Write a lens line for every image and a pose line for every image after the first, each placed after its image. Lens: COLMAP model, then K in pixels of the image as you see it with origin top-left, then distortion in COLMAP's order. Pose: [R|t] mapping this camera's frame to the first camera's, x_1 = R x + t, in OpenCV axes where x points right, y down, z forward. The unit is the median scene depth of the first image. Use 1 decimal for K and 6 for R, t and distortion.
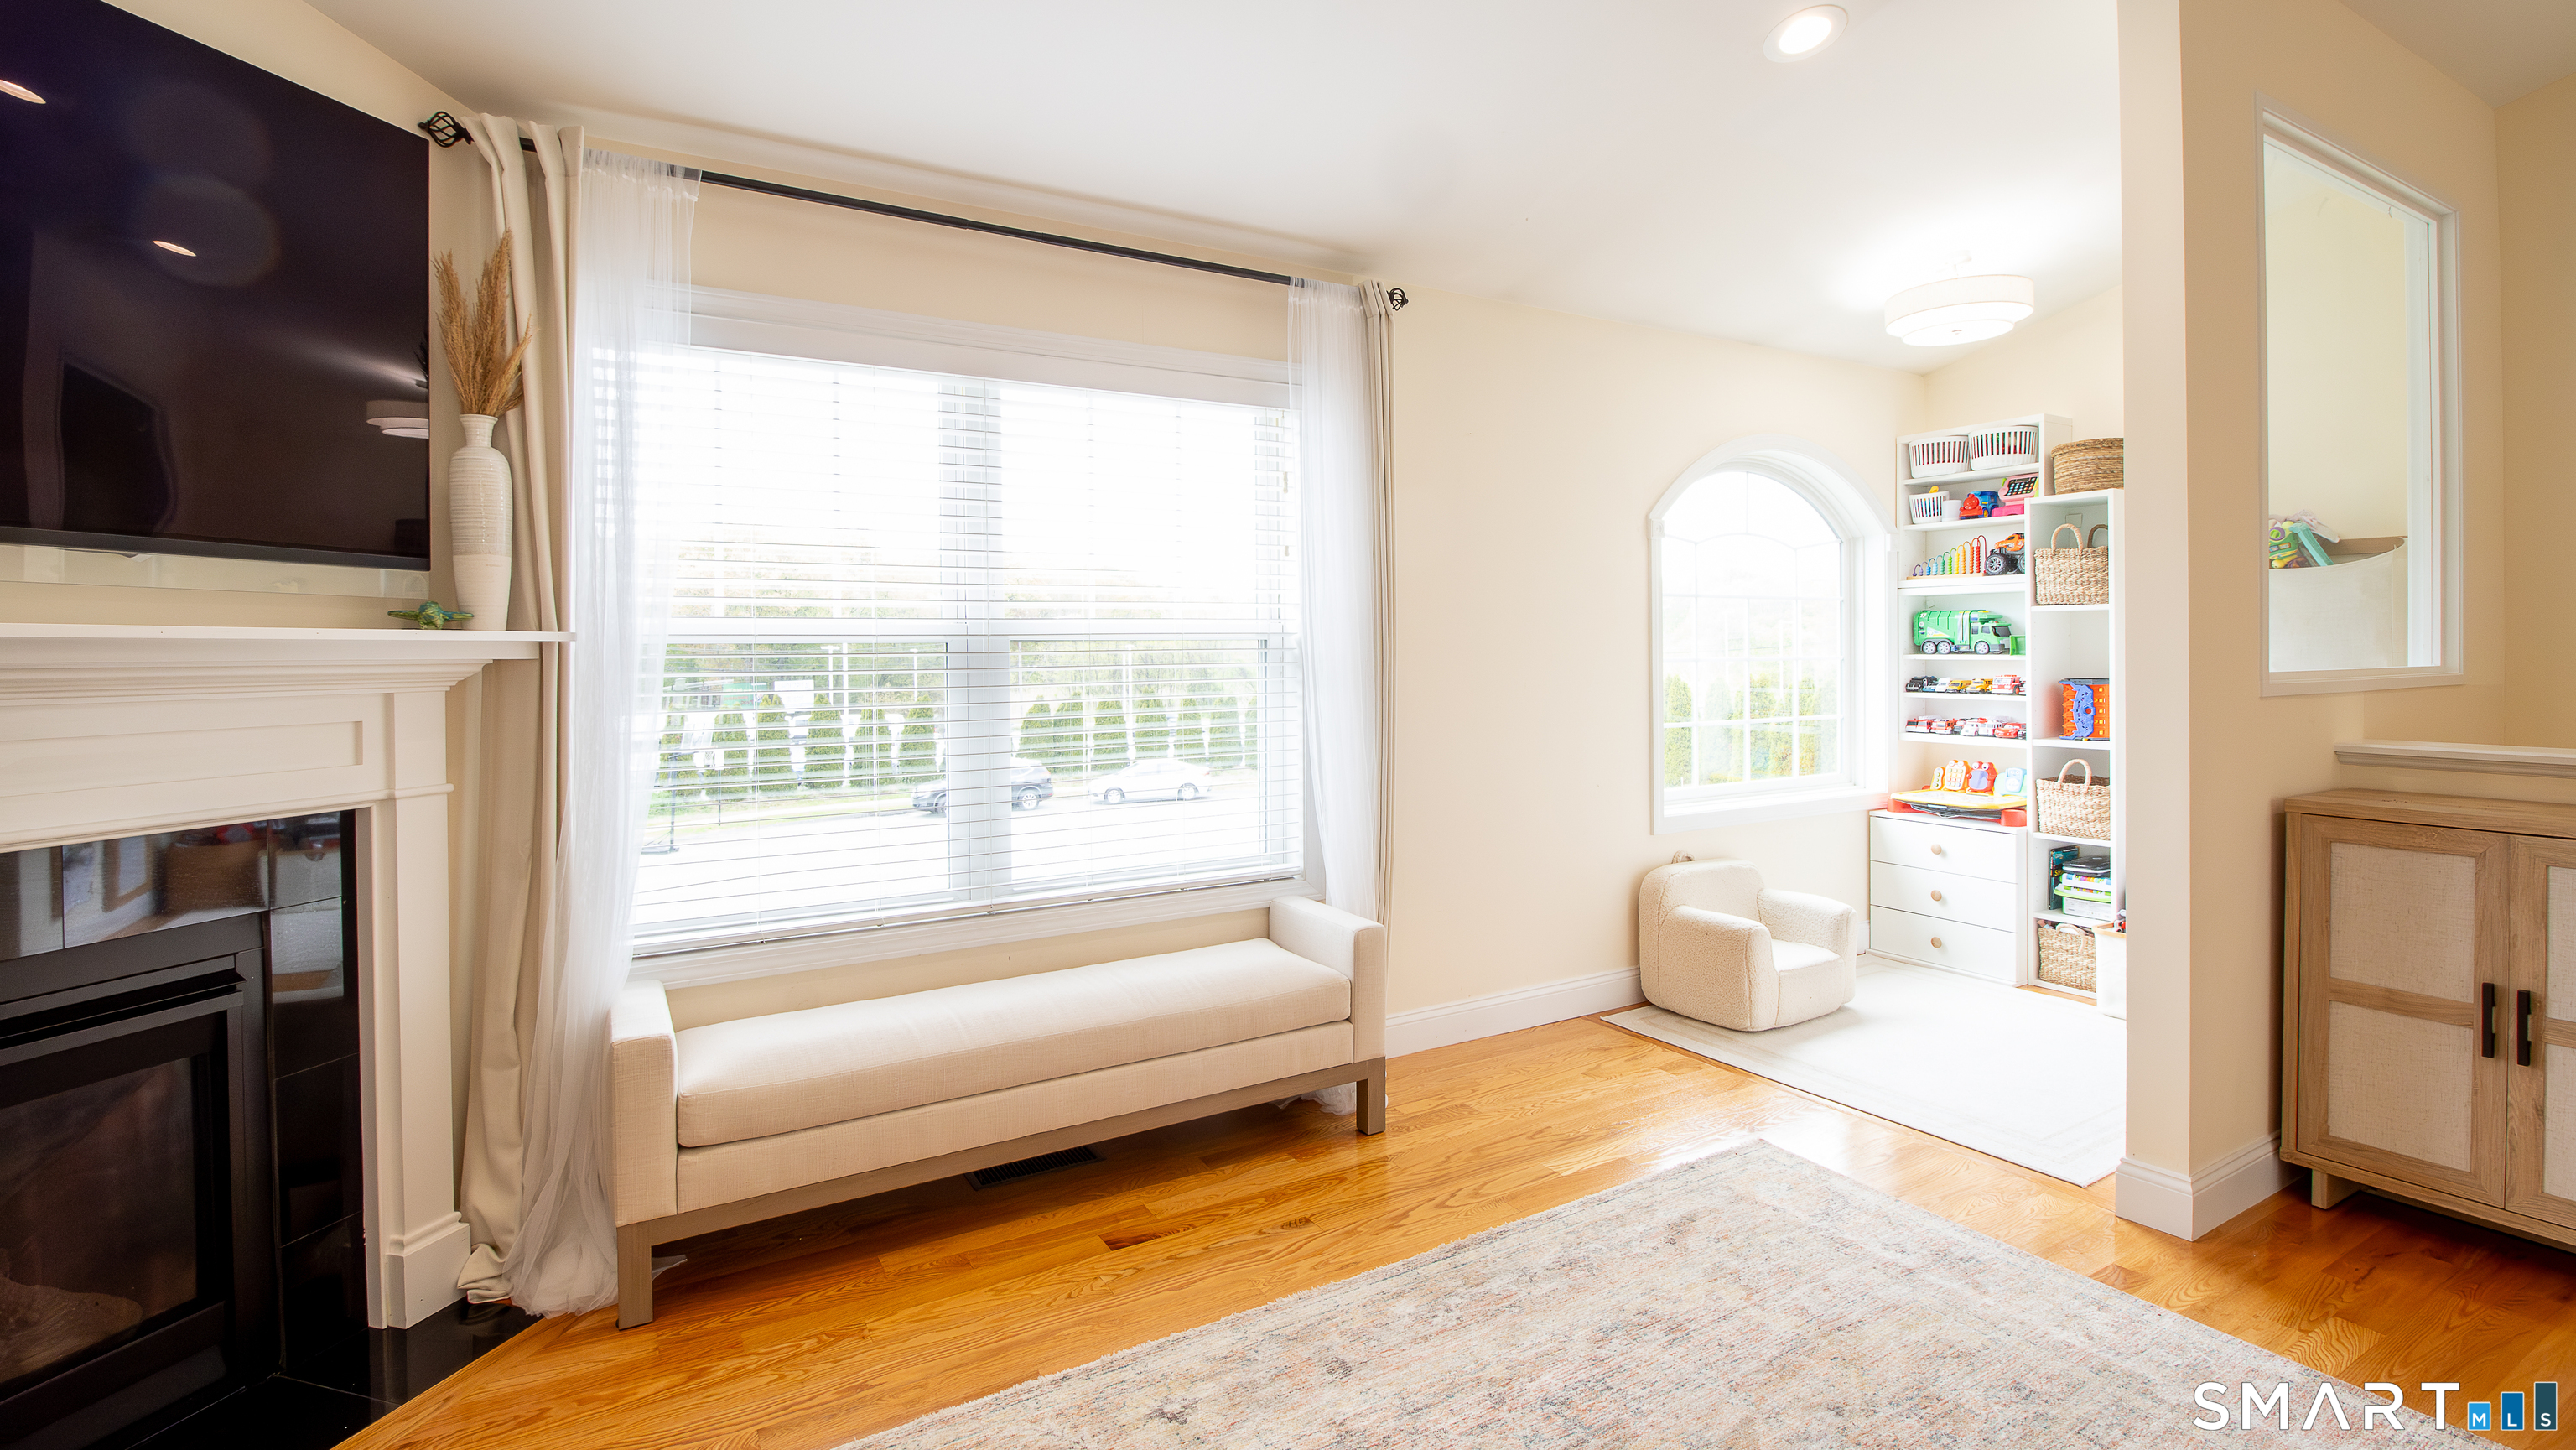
lens RADIAL K [[1197.7, 0, 1241.0], [0, 1197.7, 657.7], [0, 0, 1]] dist [-0.005108, -0.000507]
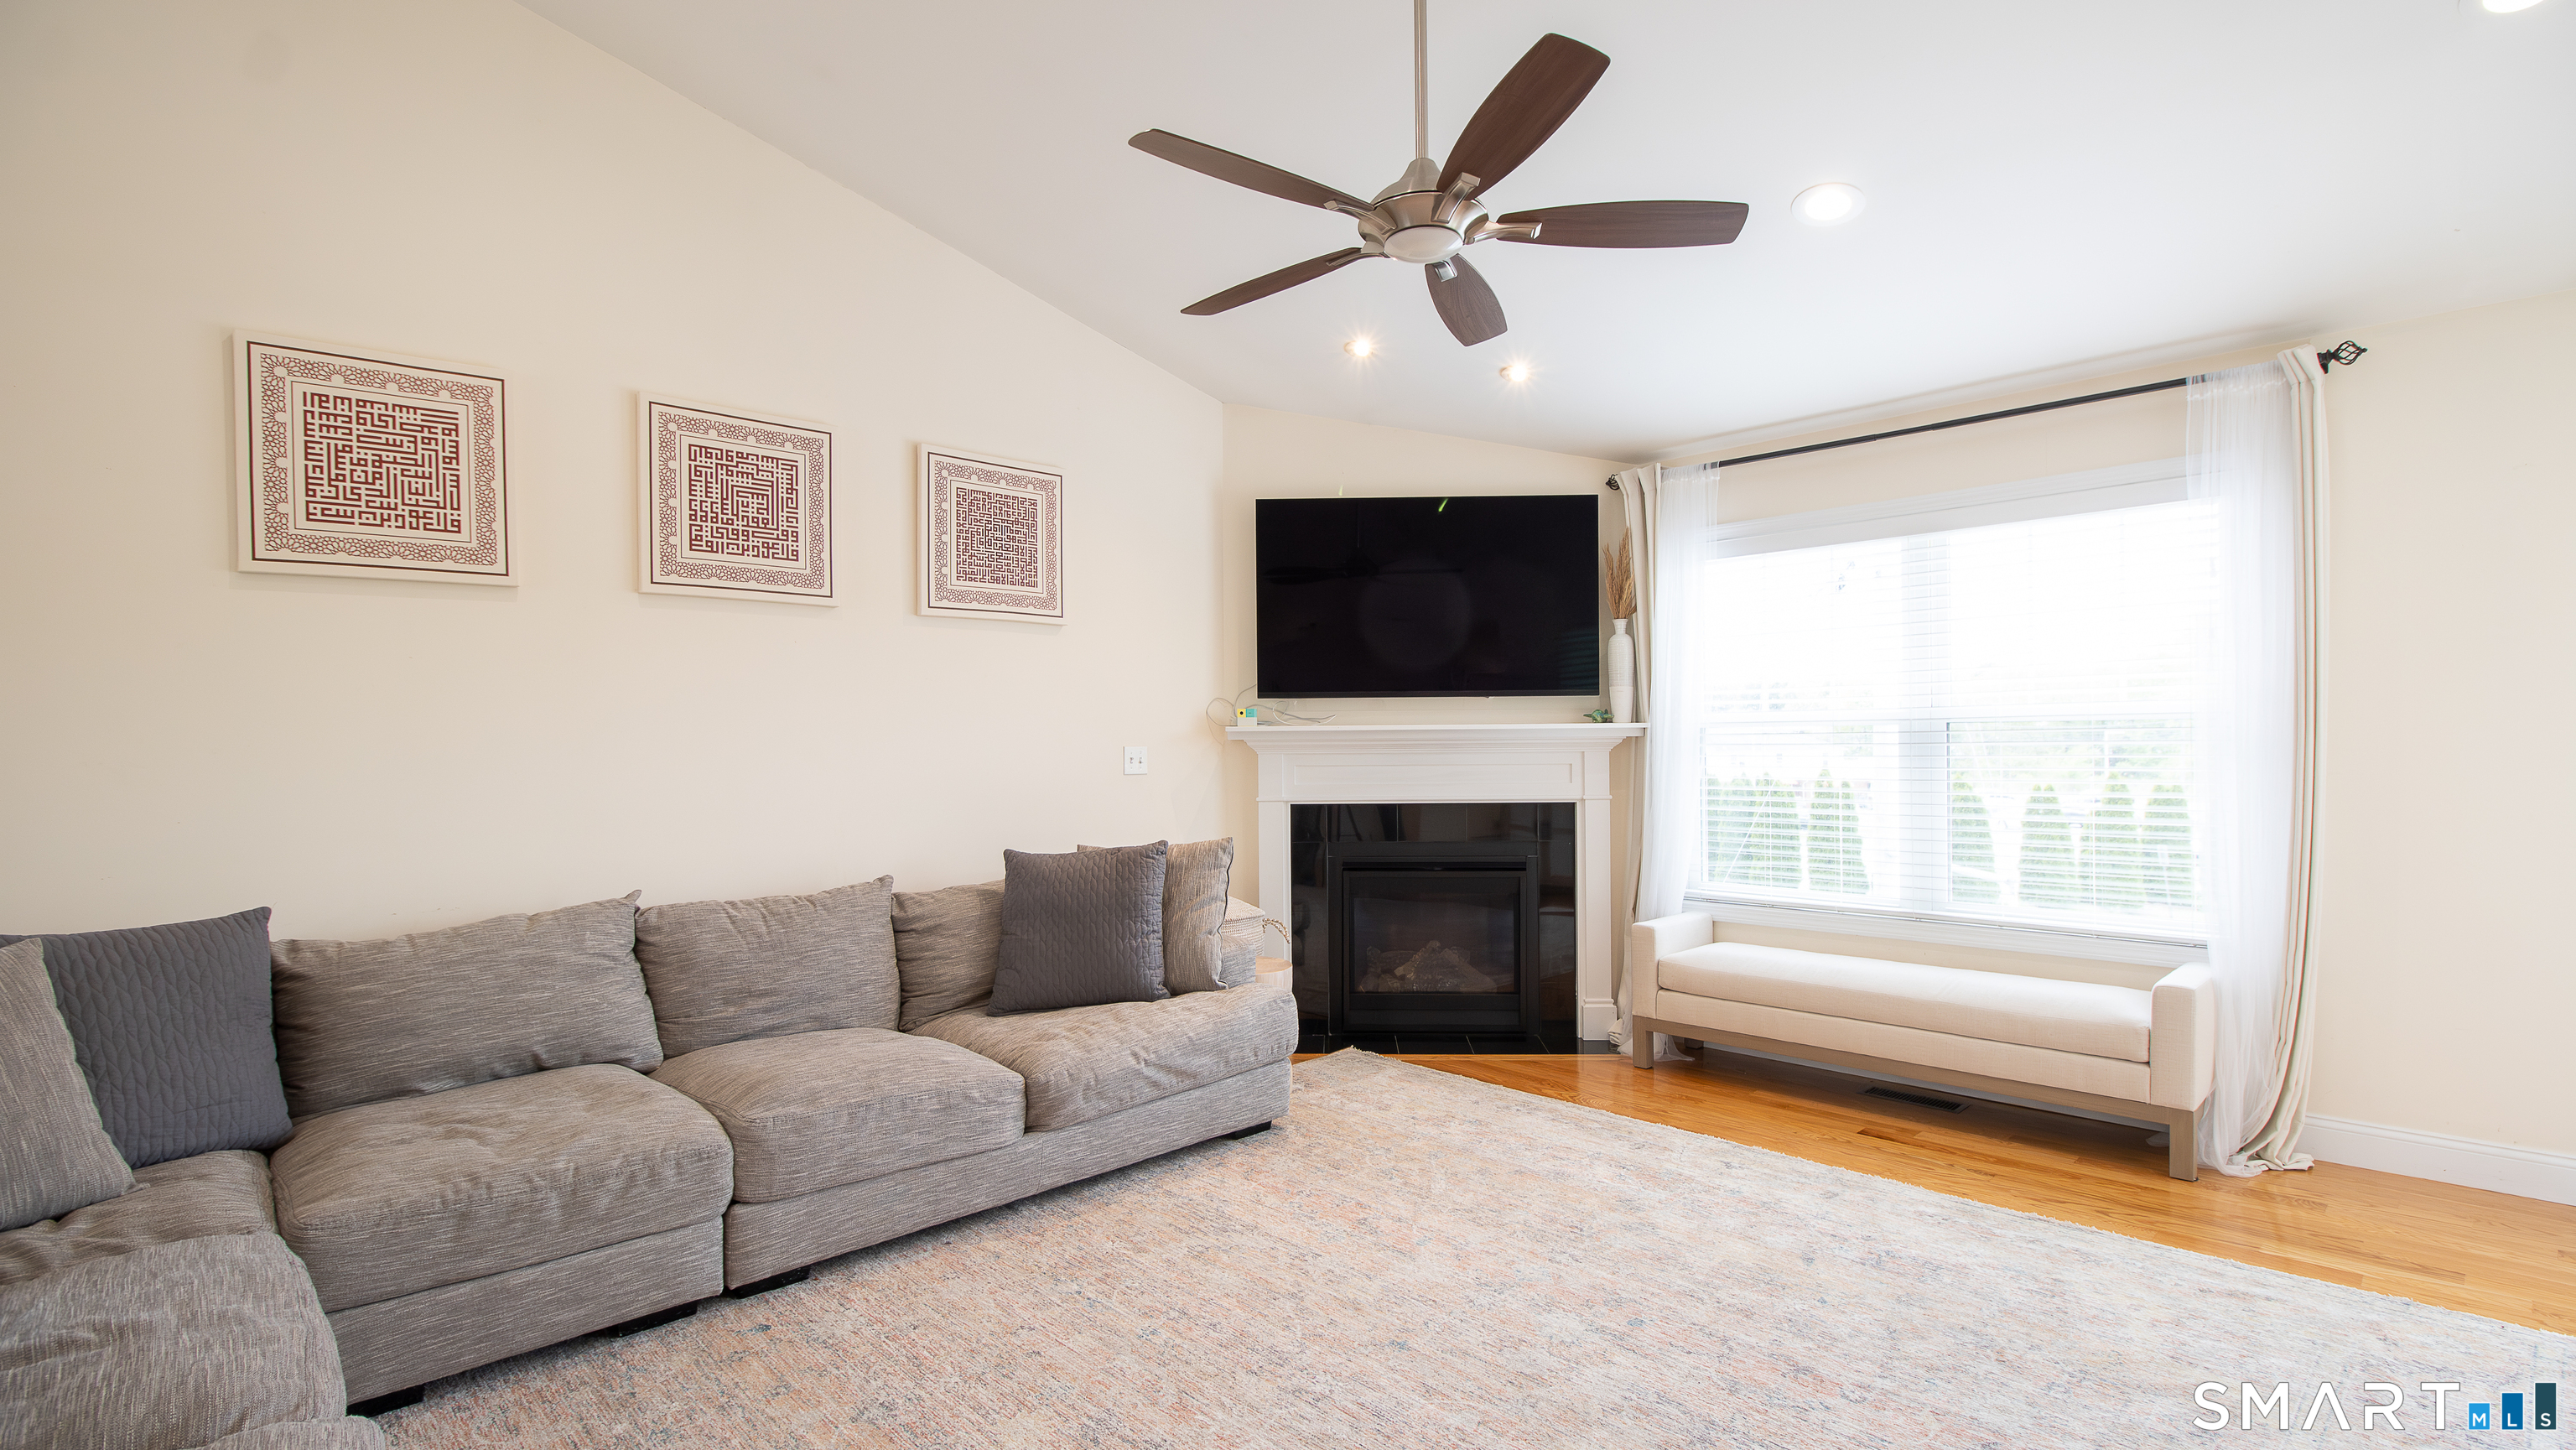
lens RADIAL K [[1197.7, 0, 1285.2], [0, 1197.7, 738.2], [0, 0, 1]] dist [-0.005108, -0.000507]
pose [[0.215128, 0.003976, -0.976578, 1.216043], [0.004394, 0.999978, 0.005039, -0.008721], [0.976576, -0.005375, 0.215105, -0.016405]]
